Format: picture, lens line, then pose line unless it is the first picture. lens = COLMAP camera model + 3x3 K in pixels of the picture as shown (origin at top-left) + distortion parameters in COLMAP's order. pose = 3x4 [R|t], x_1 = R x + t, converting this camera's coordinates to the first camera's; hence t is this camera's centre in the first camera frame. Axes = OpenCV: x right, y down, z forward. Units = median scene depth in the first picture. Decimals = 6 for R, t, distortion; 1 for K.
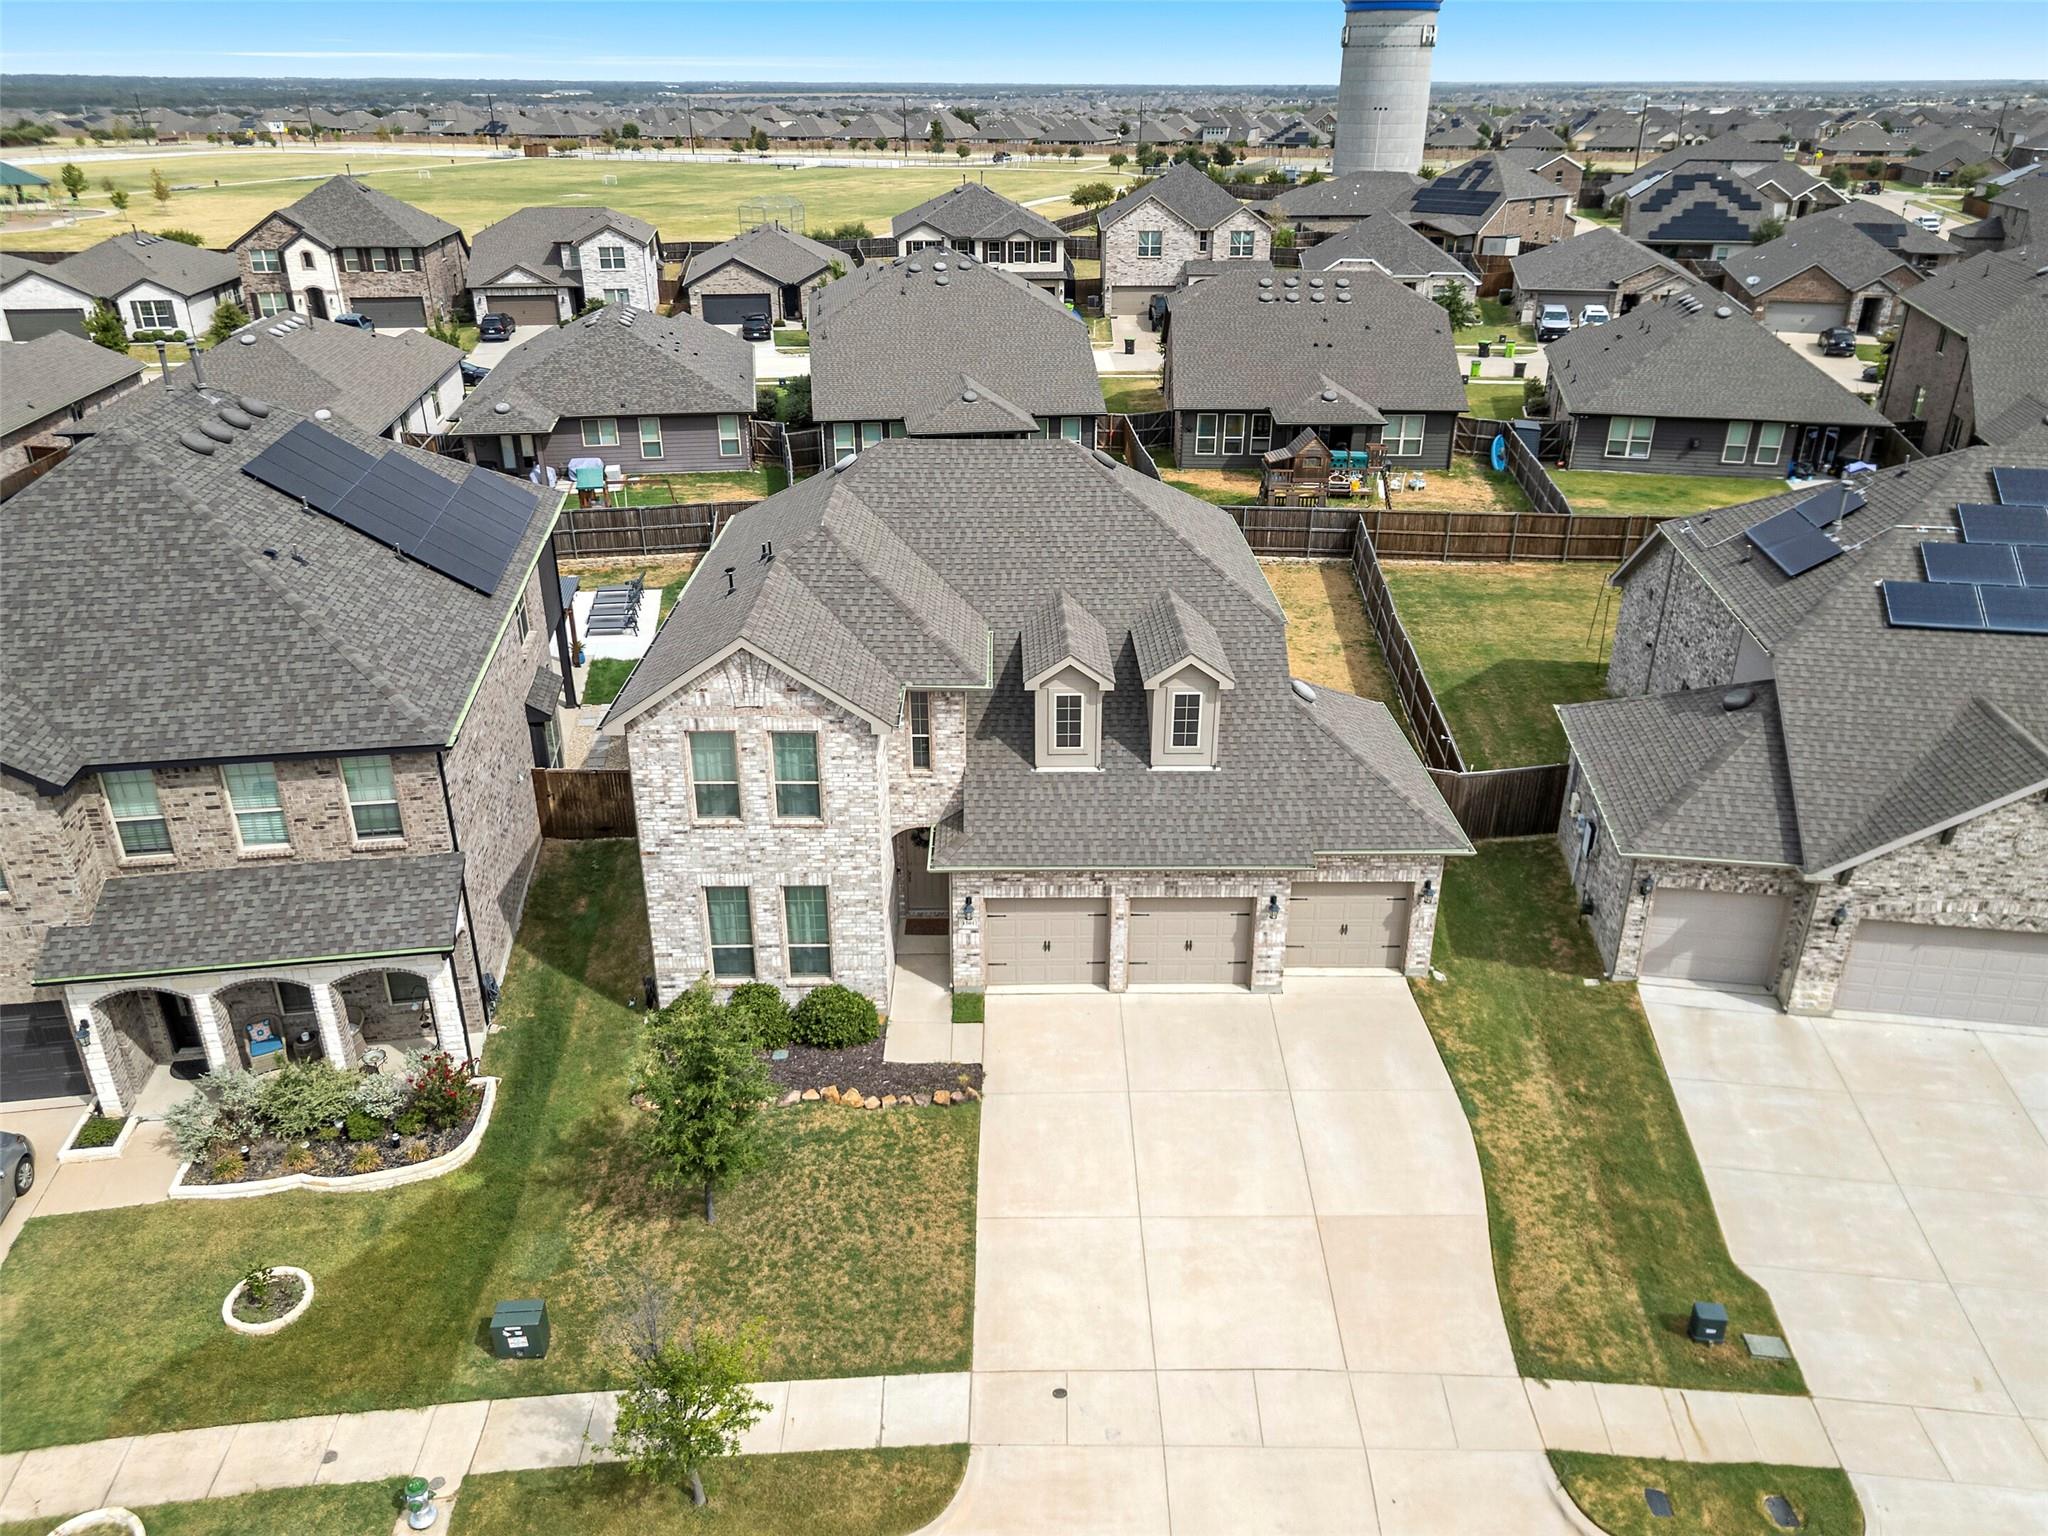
lens RADIAL K [[1436.0, 0, 1024.0], [0, 1436.0, 768.0], [0, 0, 1]] dist [0.083953, -0.087137]
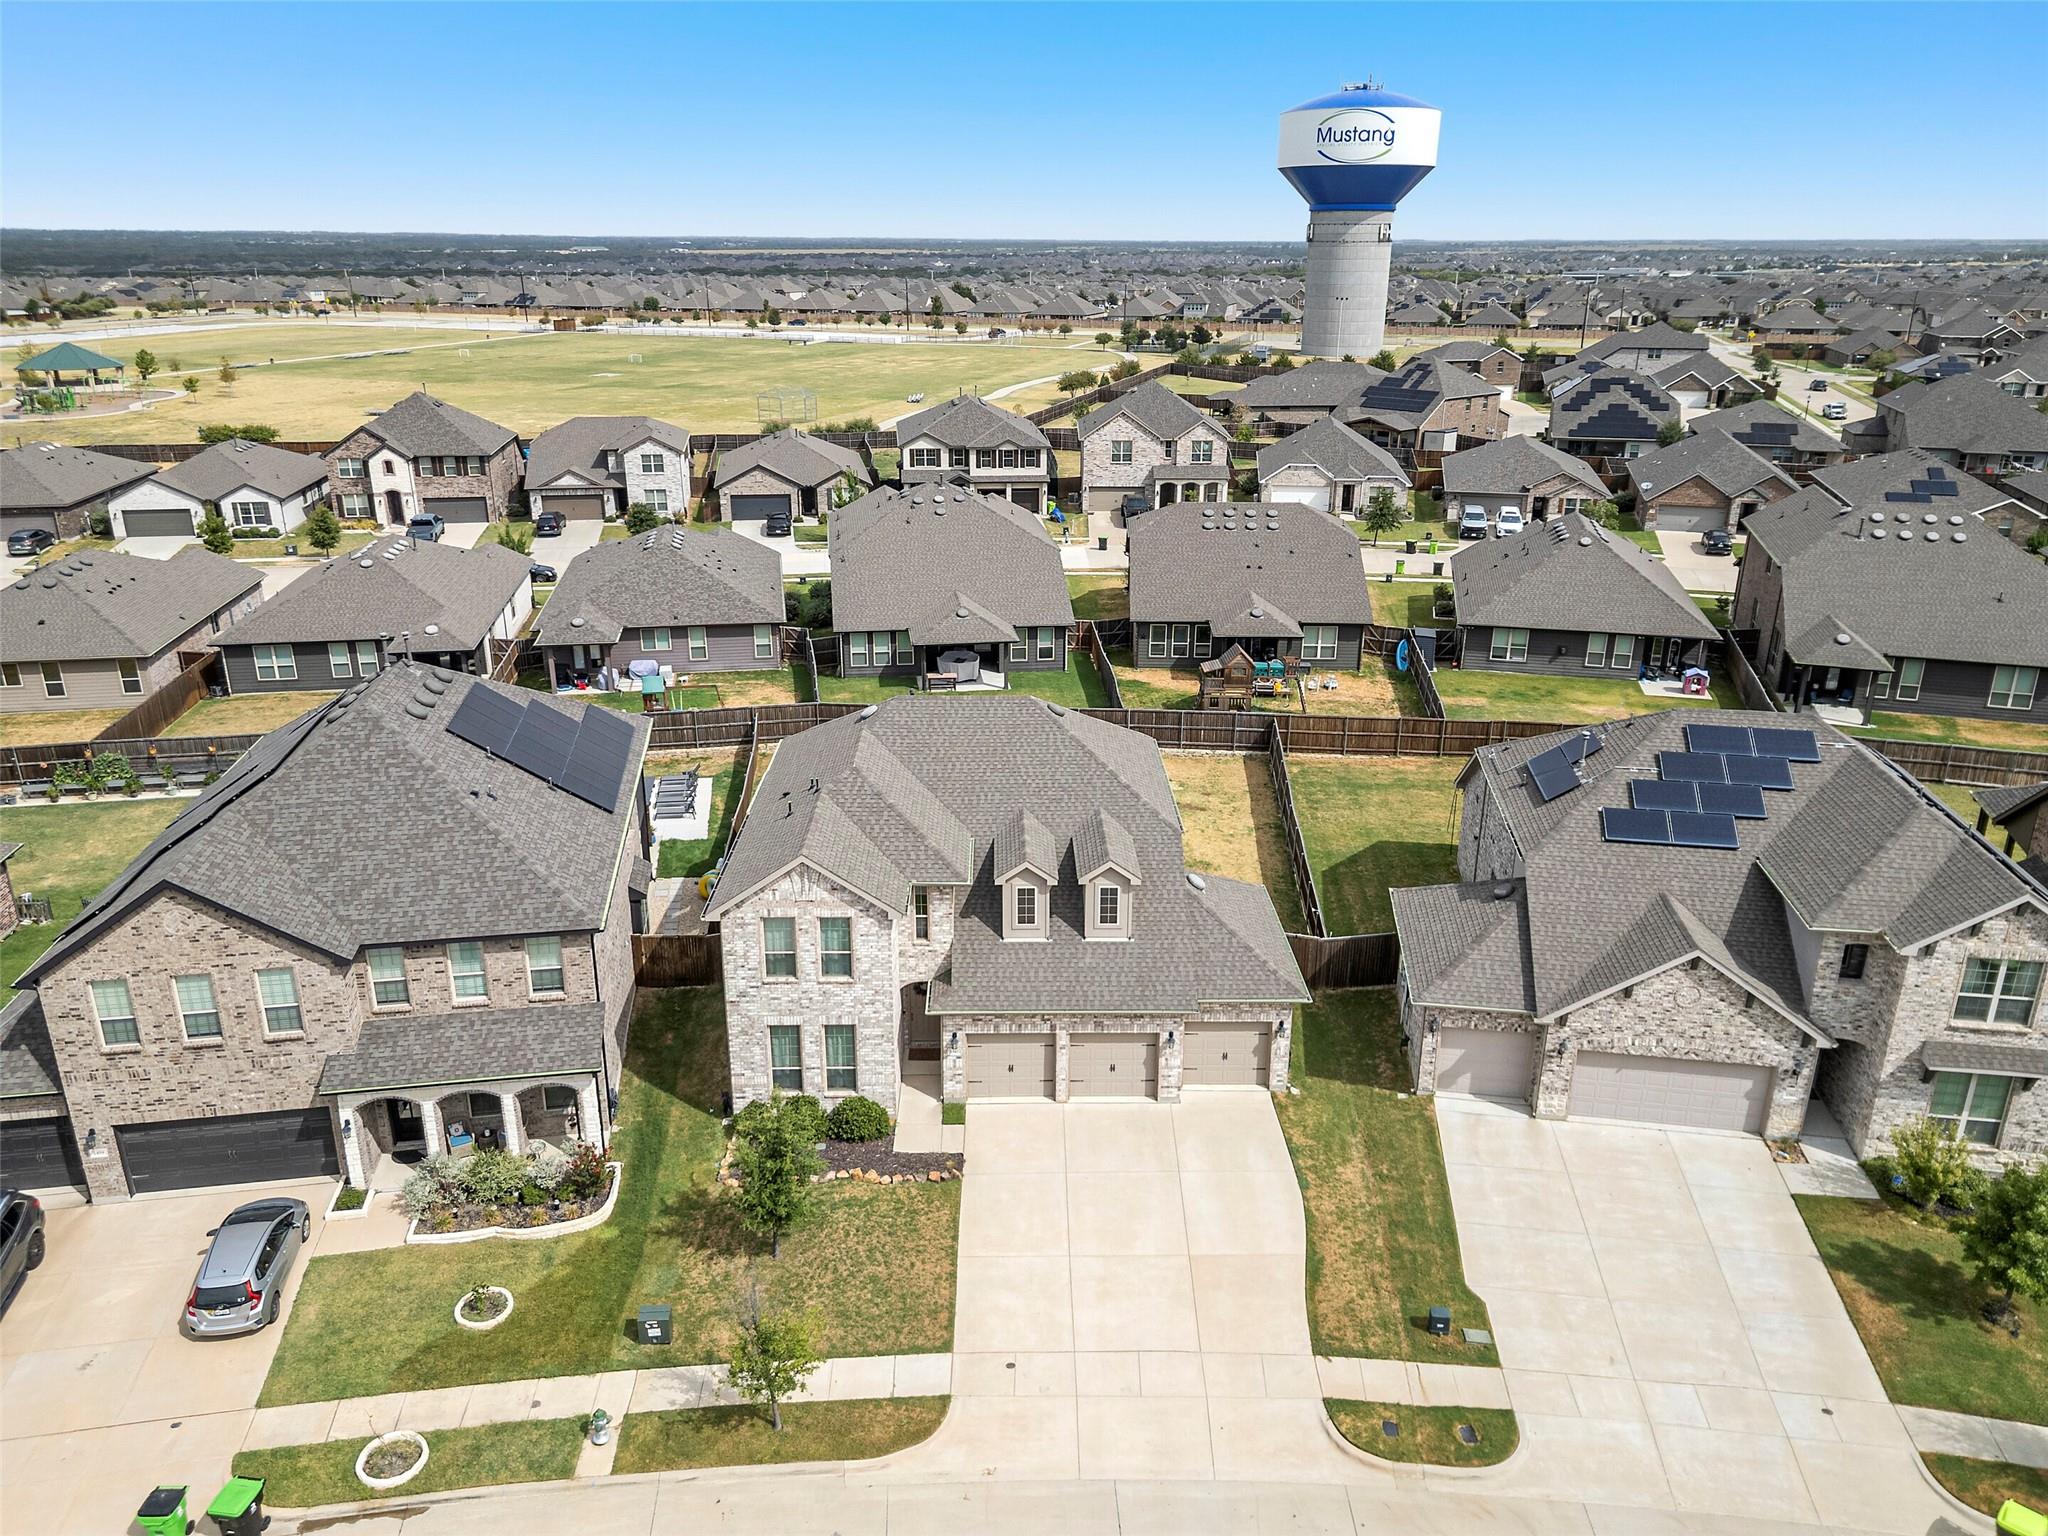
lens RADIAL K [[1436.0, 0, 1024.0], [0, 1436.0, 768.0], [0, 0, 1]] dist [0.083953, -0.087137]
pose [[0.999995, 0.001602, 0.002682, 0.024913], [-0.001363, 0.996223, -0.086819, -0.045673], [-0.002811, 0.086815, 0.996221, -0.423448]]
